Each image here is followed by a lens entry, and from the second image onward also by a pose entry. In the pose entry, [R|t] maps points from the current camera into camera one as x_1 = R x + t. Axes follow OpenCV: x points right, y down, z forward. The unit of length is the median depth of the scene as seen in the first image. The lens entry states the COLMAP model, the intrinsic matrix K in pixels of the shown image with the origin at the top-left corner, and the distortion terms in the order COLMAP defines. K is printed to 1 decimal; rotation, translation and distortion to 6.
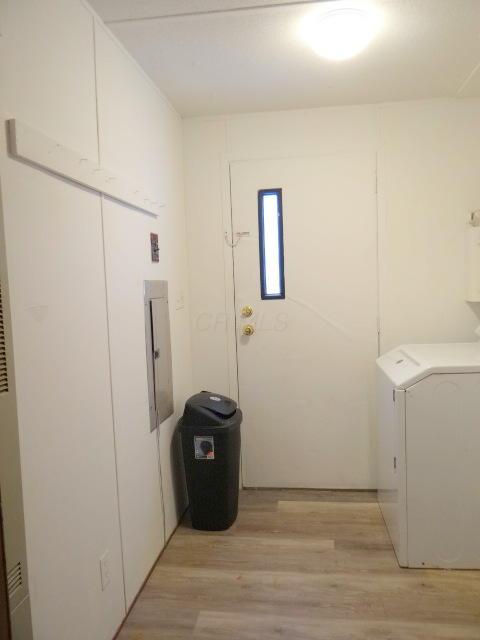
lens RADIAL K [[506.2, 0, 242.3], [0, 506.2, 316.8], [0, 0, 1]] dist [-0.005756, 0.008223]
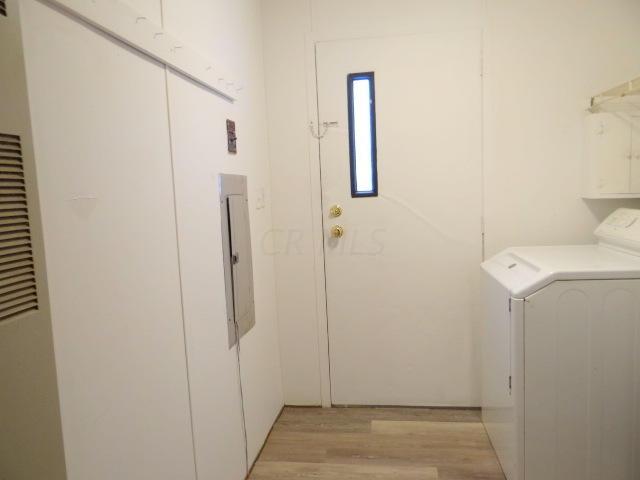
lens RADIAL K [[506.2, 0, 316.3], [0, 506.2, 238.6], [0, 0, 1]] dist [-0.005756, 0.008223]
pose [[0.999944, -0.005836, -0.008851, -0.018694], [0.006129, 0.999423, 0.033408, 0.008827], [0.008650, -0.033461, 0.999403, 0.113565]]
